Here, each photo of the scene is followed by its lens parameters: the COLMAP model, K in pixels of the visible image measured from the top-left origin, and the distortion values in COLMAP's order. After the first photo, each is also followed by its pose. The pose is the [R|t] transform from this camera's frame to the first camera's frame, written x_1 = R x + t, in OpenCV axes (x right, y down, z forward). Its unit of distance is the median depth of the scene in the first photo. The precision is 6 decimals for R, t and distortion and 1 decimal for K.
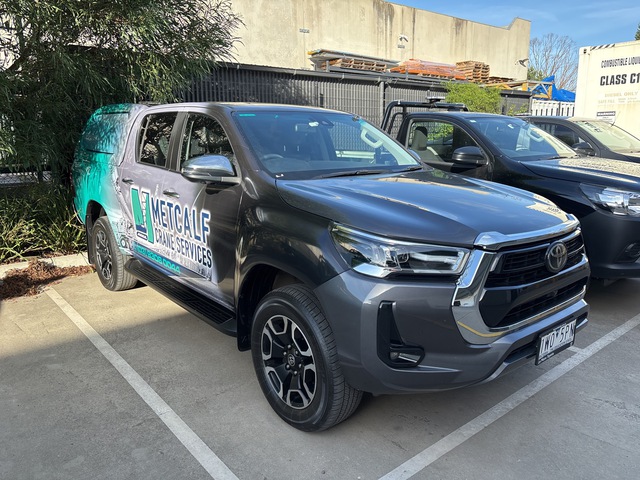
lens RADIAL K [[517.2, 0, 309.8], [0, 517.2, 237.1], [0, 0, 1]] dist [0.036407, -0.067803]
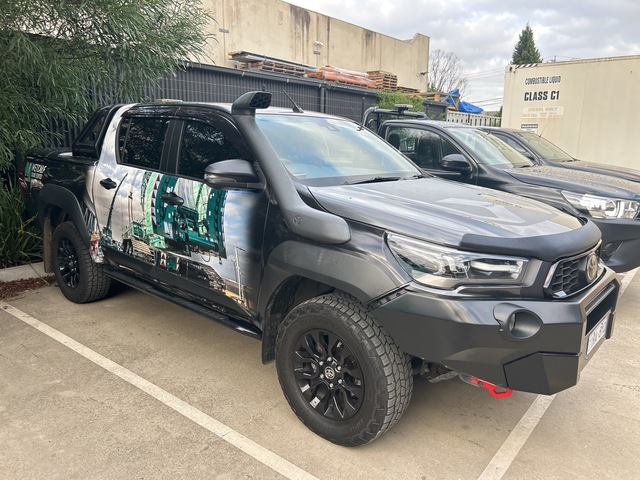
lens RADIAL K [[517.2, 0, 301.1], [0, 517.2, 235.8], [0, 0, 1]] dist [0.036407, -0.067803]
pose [[0.976636, -0.014114, 0.214435, -0.153211], [0.015245, 0.999877, -0.003621, -0.006818], [-0.214358, 0.006806, 0.976731, 0.021340]]
